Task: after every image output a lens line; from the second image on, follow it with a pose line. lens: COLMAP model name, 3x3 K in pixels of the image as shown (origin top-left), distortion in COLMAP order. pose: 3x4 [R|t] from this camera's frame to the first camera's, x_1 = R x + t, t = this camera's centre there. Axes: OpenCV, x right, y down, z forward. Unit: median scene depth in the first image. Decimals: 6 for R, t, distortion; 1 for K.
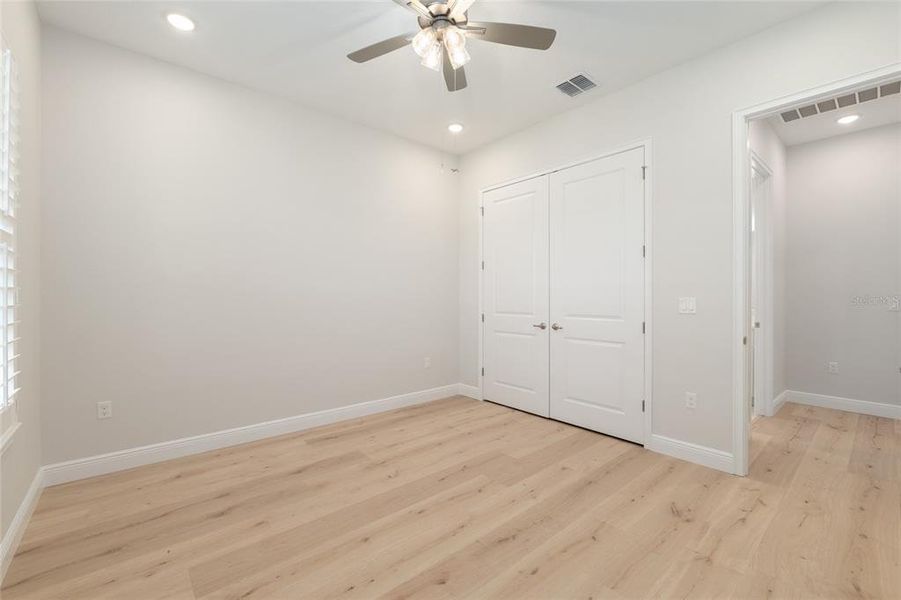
lens RADIAL K [[383.9, 0, 451.8], [0, 383.9, 303.9], [0, 0, 1]] dist [-0.004317, -0.000262]
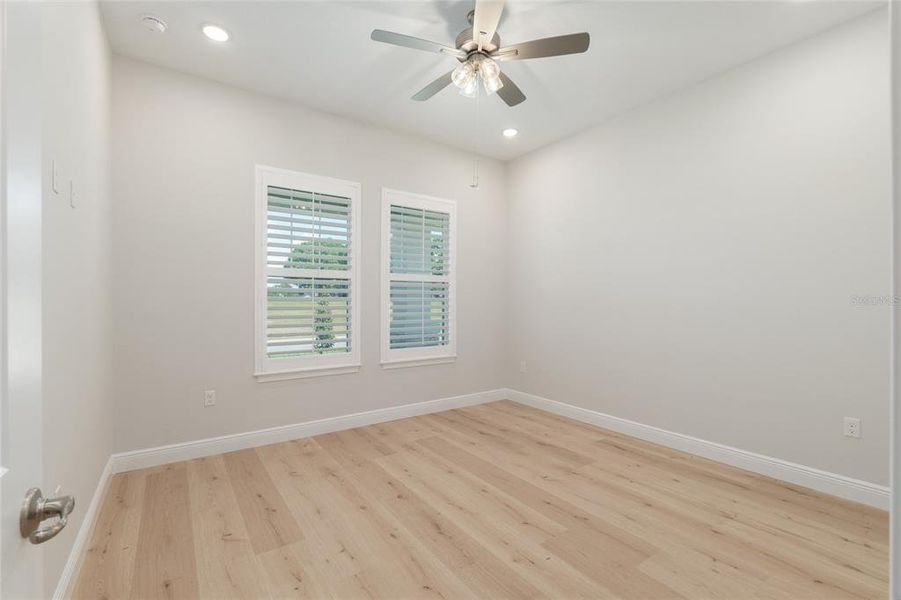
lens RADIAL K [[395.0, 0, 450.2], [0, 395.0, 302.2], [0, 0, 1]] dist [-0.001229, -0.000214]
pose [[-0.104801, 0.000296, -0.994493, 0.928762], [-0.021030, 0.999776, 0.002514, -0.020010], [0.994271, 0.021178, -0.104771, 0.847145]]
